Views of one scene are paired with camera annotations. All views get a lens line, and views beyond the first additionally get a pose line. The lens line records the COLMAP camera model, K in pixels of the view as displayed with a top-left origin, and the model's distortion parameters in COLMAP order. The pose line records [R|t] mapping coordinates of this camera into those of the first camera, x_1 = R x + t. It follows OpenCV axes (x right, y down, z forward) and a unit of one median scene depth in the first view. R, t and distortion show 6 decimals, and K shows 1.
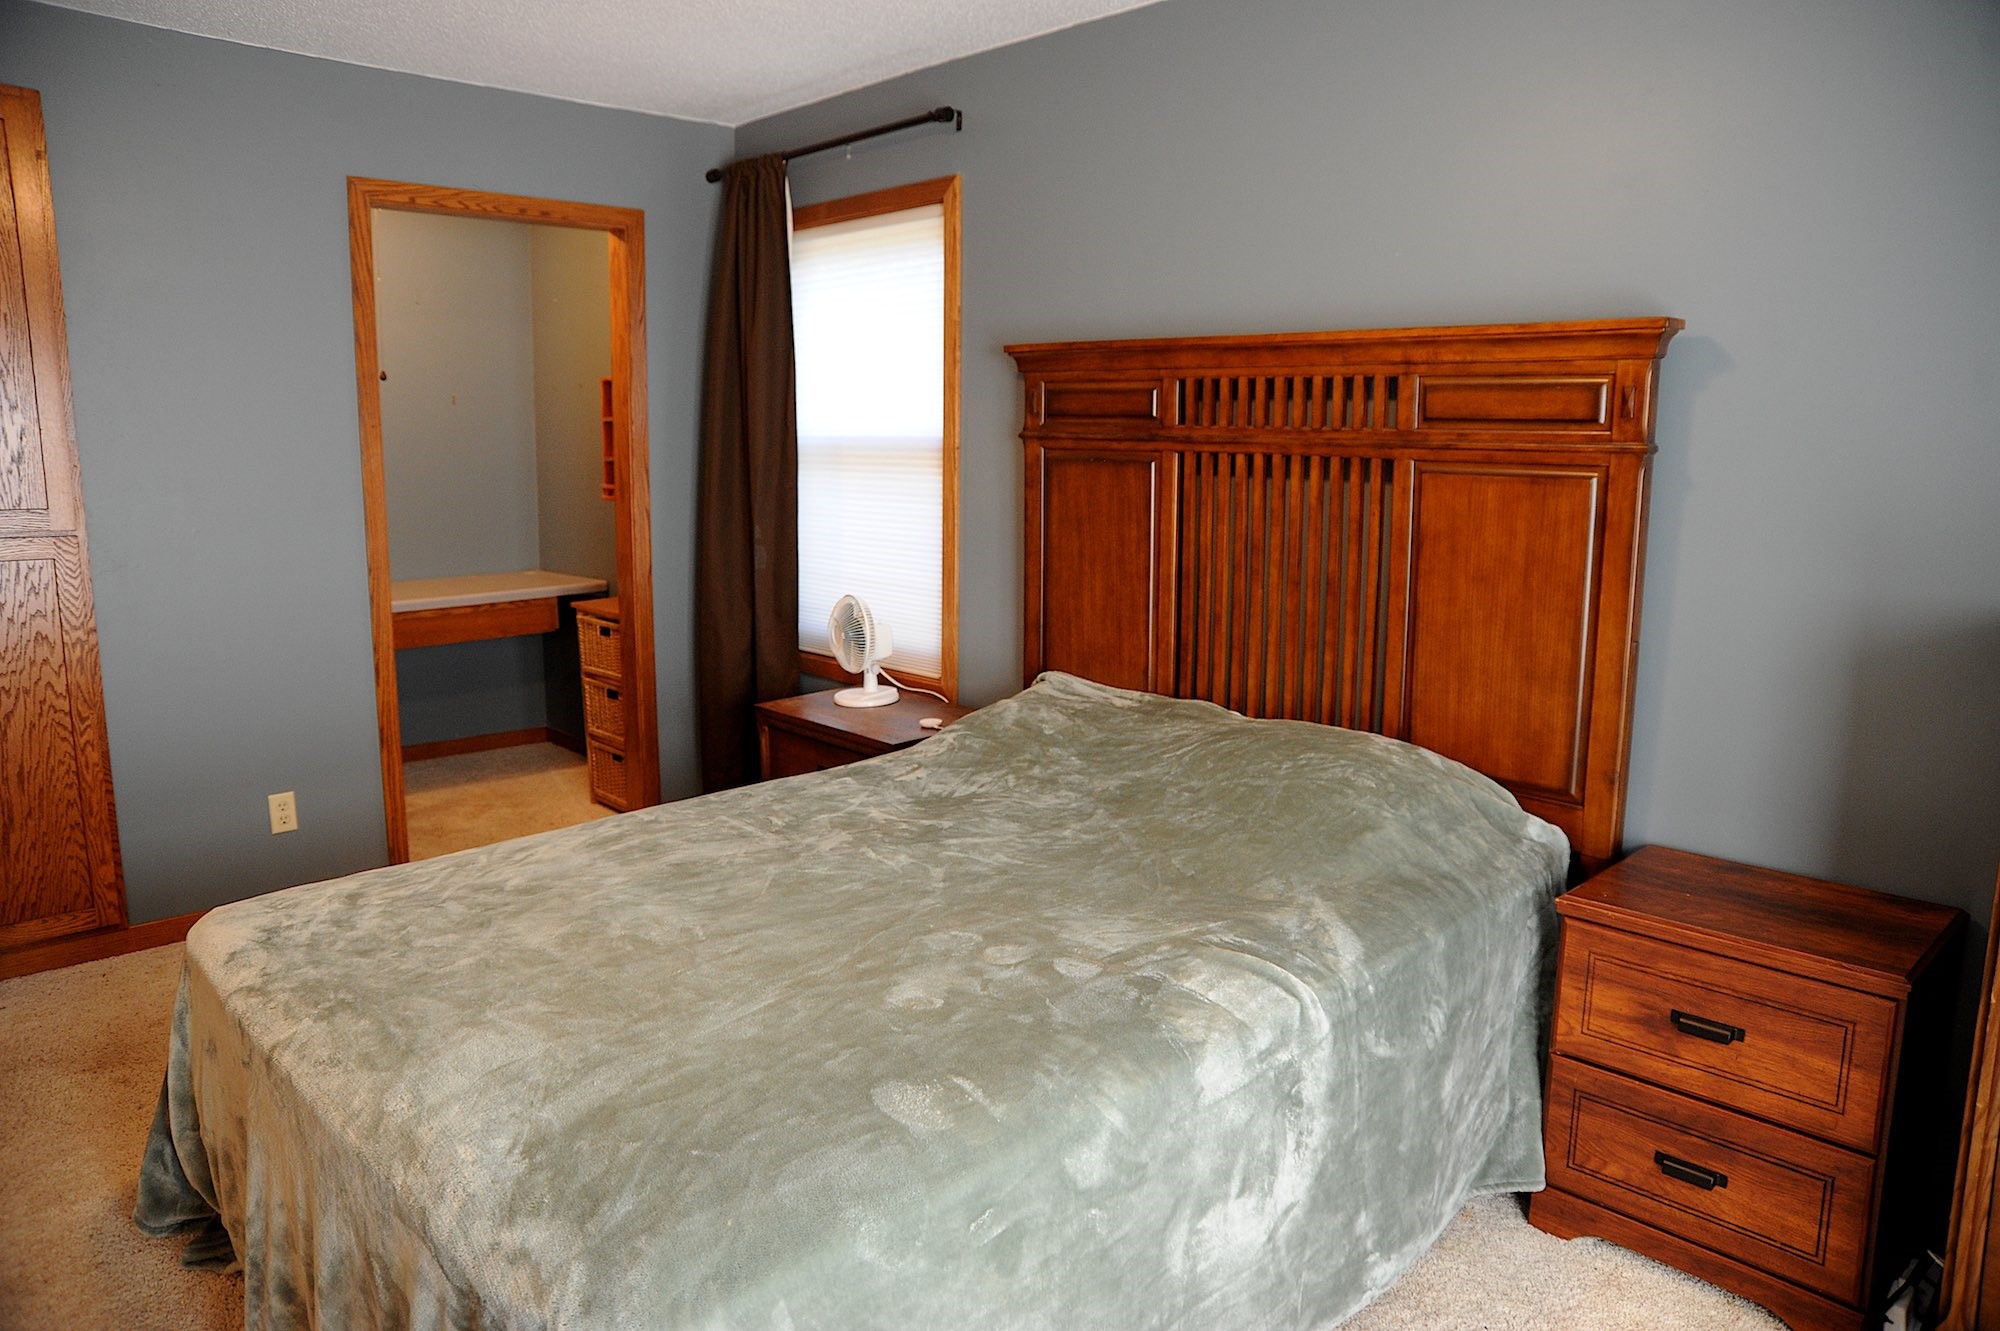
lens RADIAL K [[1326.0, 0, 1000.0], [0, 1326.0, 665.5], [0, 0, 1]] dist [-0.076792, 0.001623]
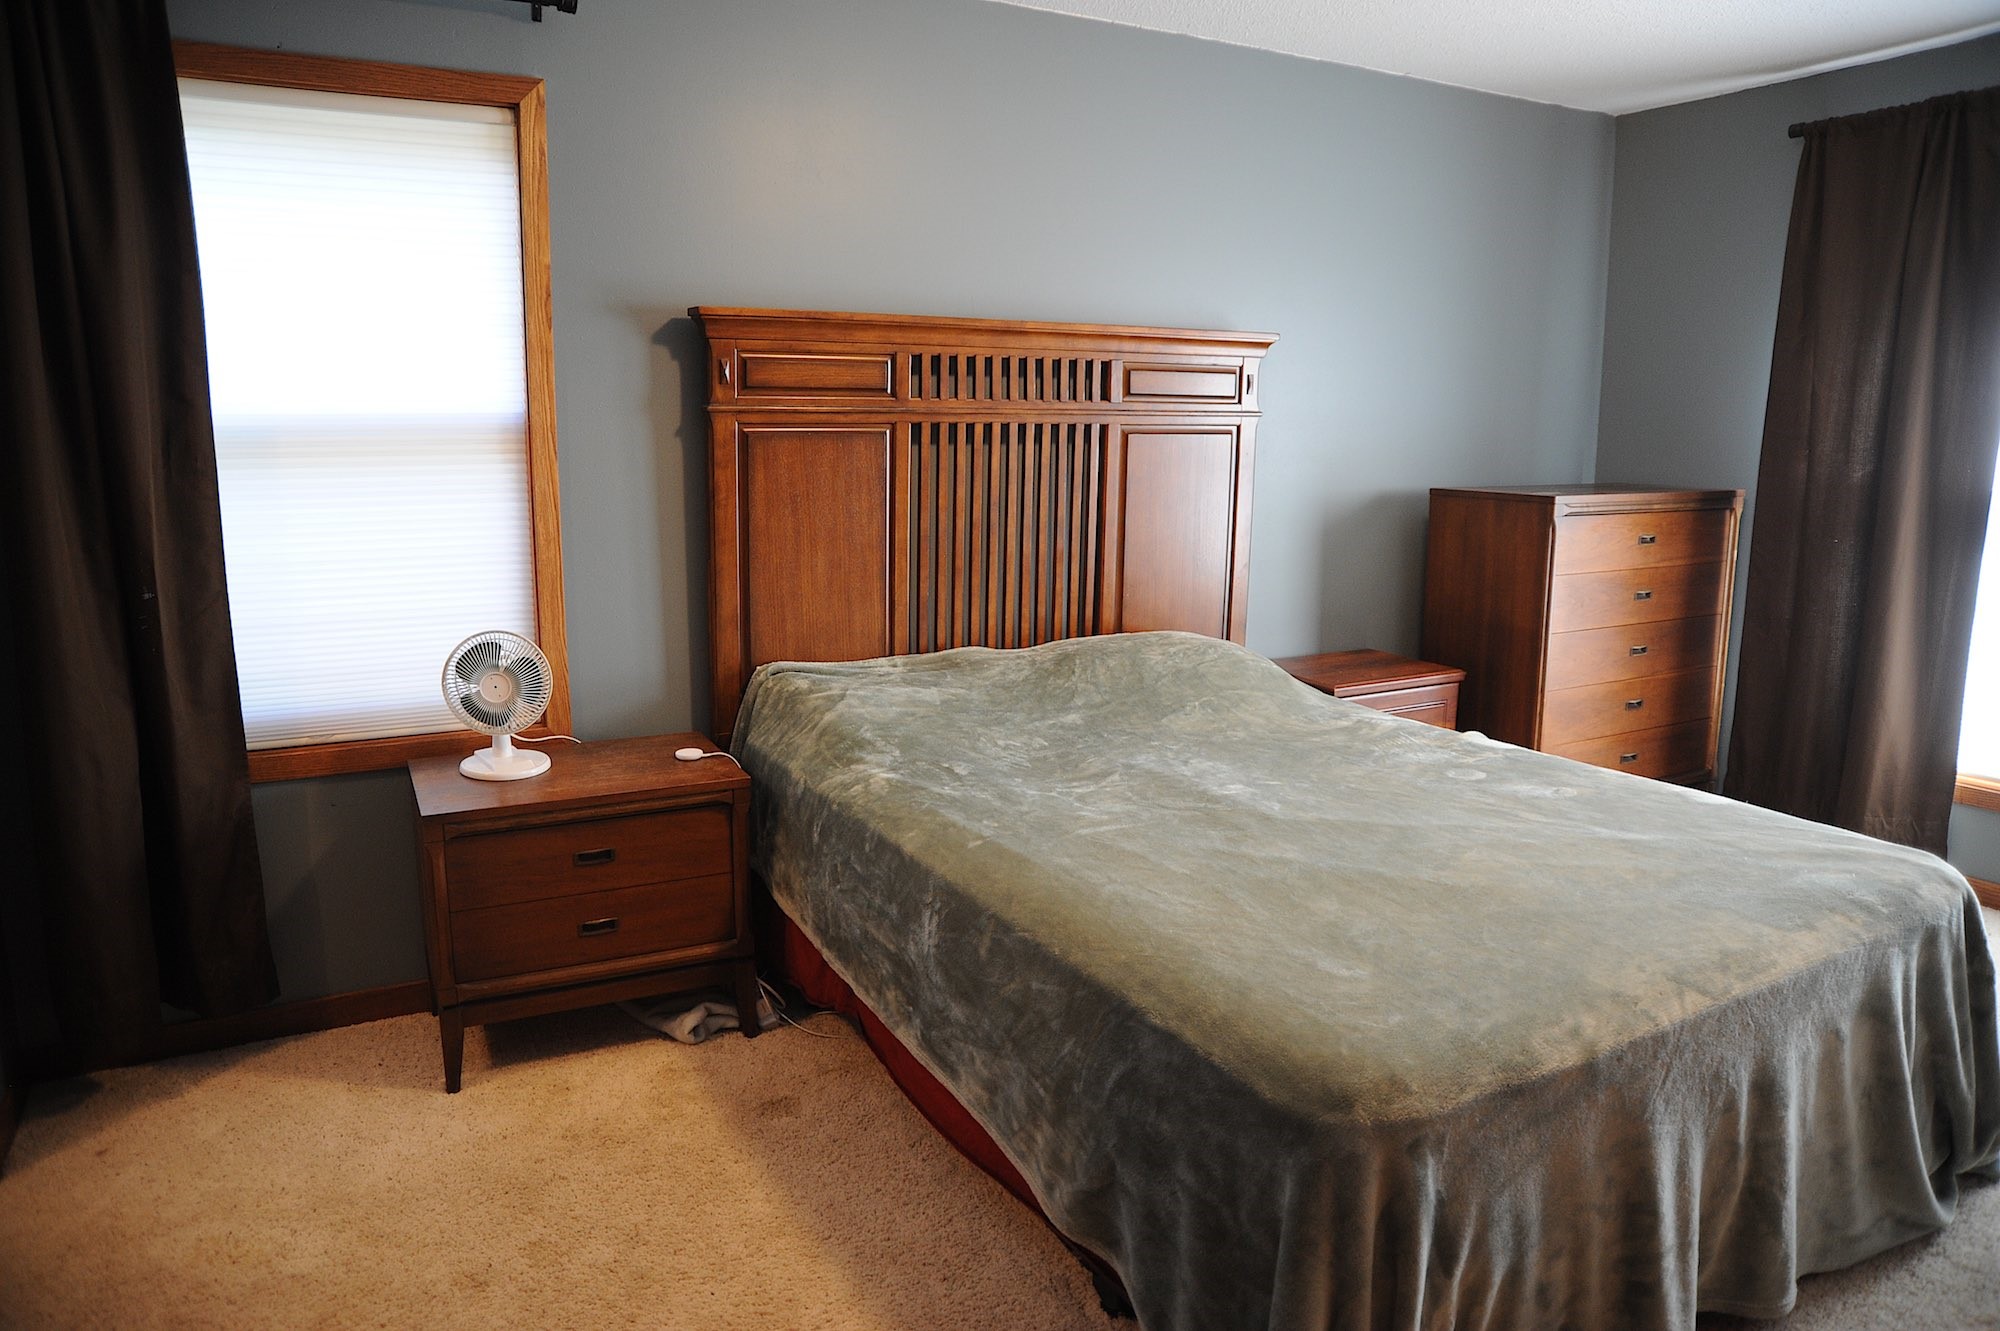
lens RADIAL K [[1326.0, 0, 1000.0], [0, 1326.0, 665.5], [0, 0, 1]] dist [-0.076792, 0.001623]
pose [[0.276145, -0.199436, 0.940196, -0.871203], [0.162058, 0.973890, 0.158985, -0.127729], [-0.947355, 0.108463, 0.301255, 0.625351]]
